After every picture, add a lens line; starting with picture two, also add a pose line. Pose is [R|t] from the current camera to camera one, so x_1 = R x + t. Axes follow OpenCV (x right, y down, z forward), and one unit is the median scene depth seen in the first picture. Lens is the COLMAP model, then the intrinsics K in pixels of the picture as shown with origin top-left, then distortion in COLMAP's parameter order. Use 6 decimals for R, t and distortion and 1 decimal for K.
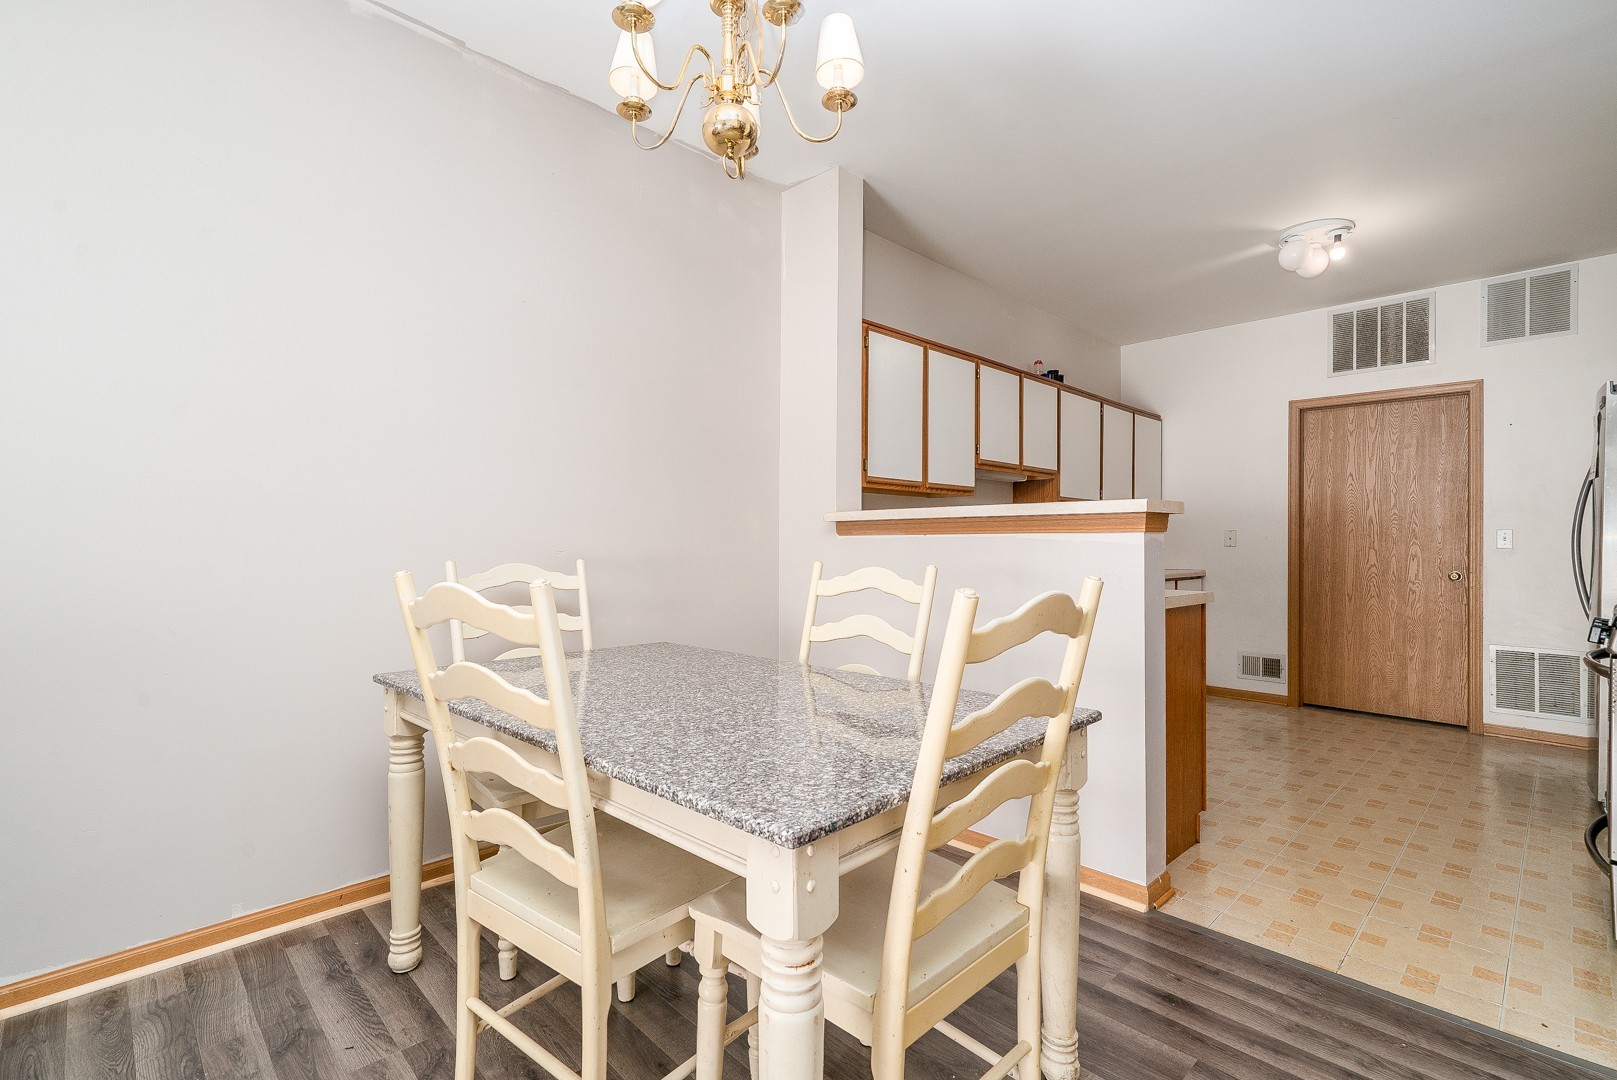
lens RADIAL K [[742.5, 0, 800.3], [0, 742.5, 533.5], [0, 0, 1]] dist [-0.000248, 0.005730]
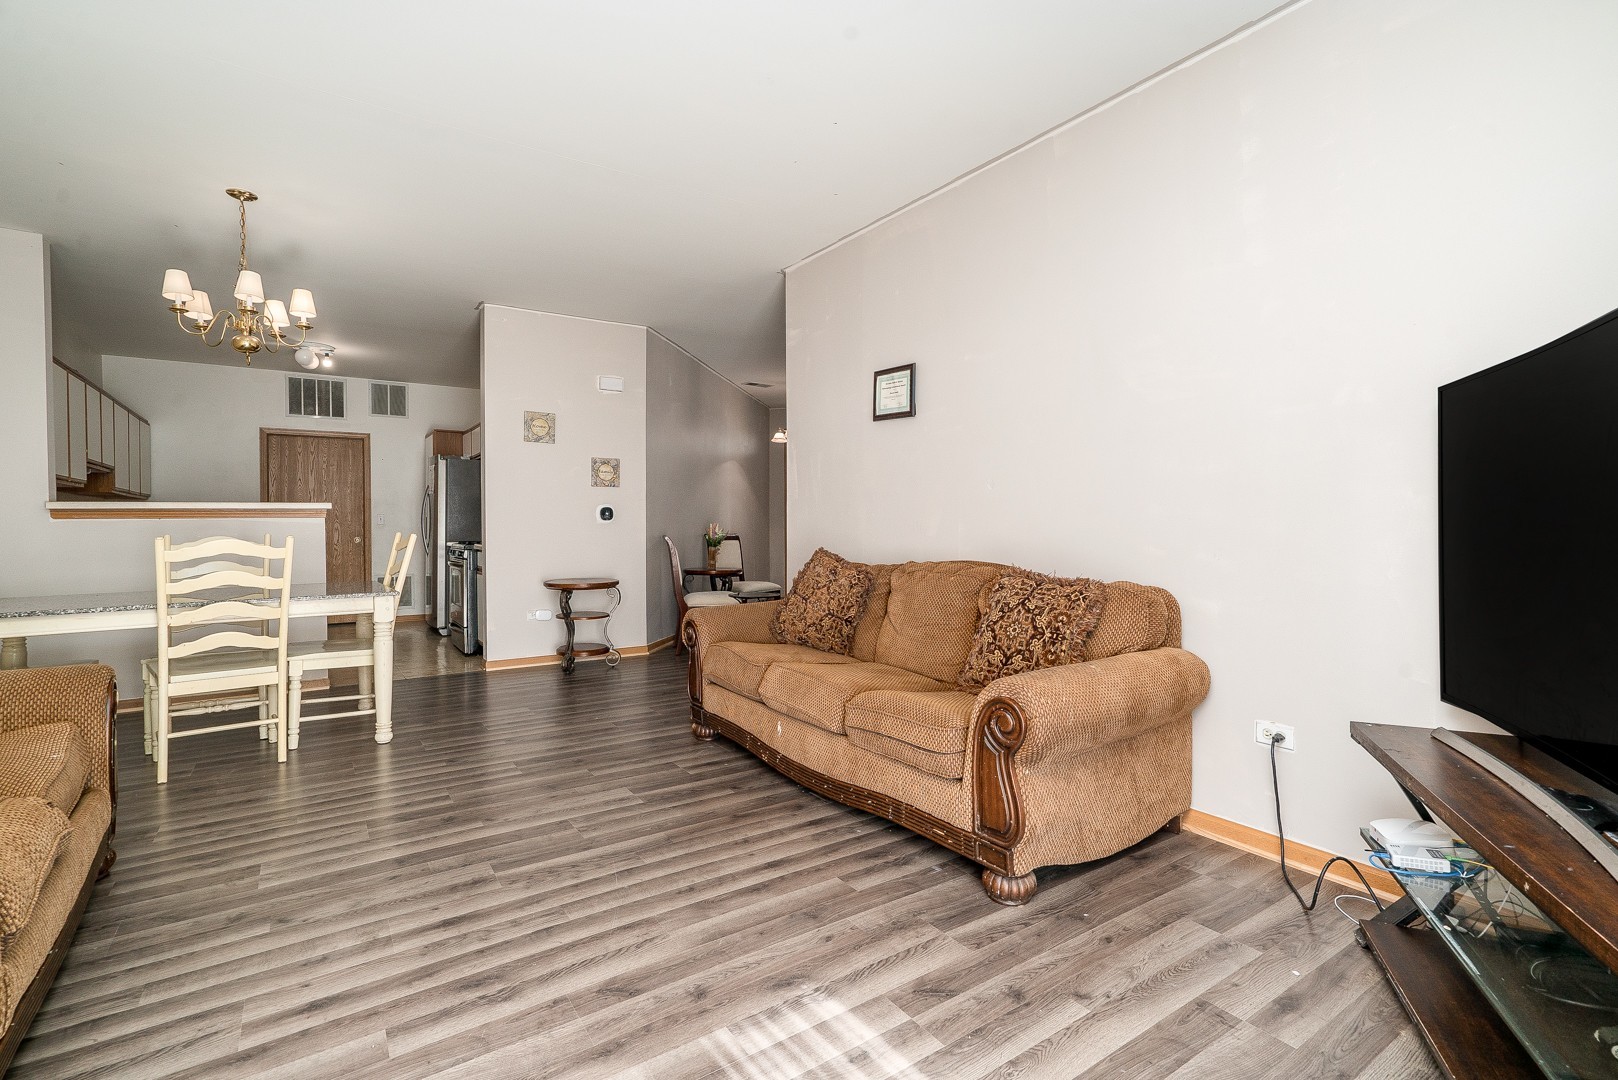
lens RADIAL K [[743.0, 0, 800.8], [0, 743.0, 533.5], [0, 0, 1]] dist [-0.000248, 0.005730]
pose [[0.180164, -0.023165, 0.983364, -0.690008], [-0.004819, 0.999690, 0.024433, -0.008022], [-0.983625, -0.009141, 0.179996, -0.375762]]
